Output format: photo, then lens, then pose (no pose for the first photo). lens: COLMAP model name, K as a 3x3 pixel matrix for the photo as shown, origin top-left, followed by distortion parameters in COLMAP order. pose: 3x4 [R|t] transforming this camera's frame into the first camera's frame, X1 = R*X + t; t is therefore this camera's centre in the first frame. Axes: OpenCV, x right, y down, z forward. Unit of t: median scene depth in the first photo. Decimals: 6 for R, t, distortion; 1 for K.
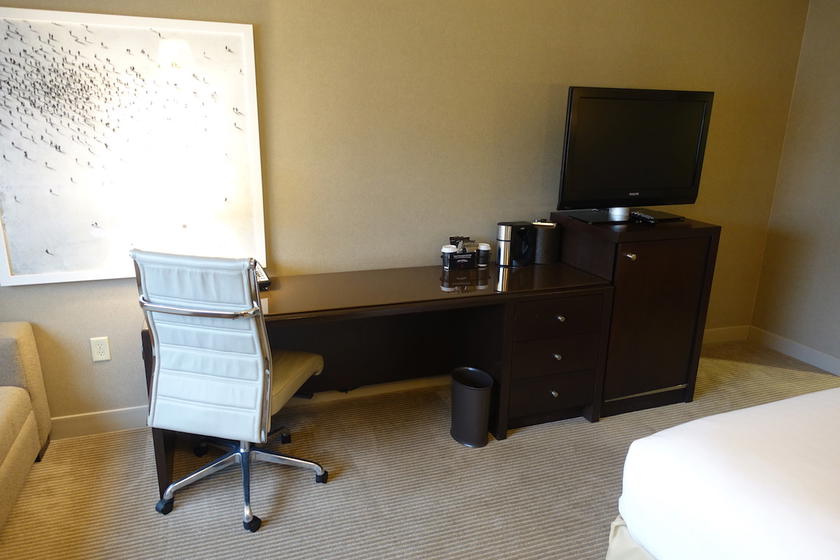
lens RADIAL K [[569.2, 0, 422.7], [0, 569.2, 290.7], [0, 0, 1]] dist [0.001420, 0.001050]
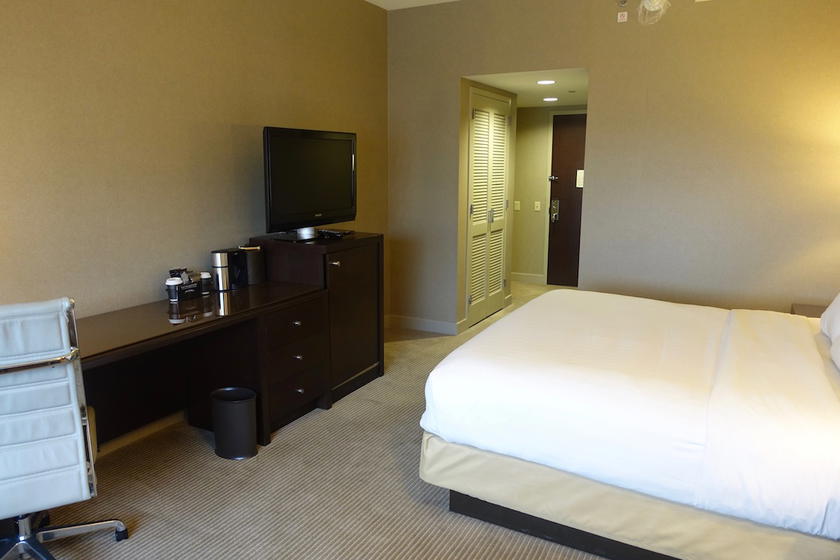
lens RADIAL K [[569.2, 0, 422.7], [0, 569.2, 290.7], [0, 0, 1]] dist [0.001420, 0.001050]
pose [[0.759751, -0.159753, 0.630284, -0.253257], [0.200875, 0.979597, 0.006153, 0.025110], [-0.618407, 0.121934, 0.776340, -0.056502]]
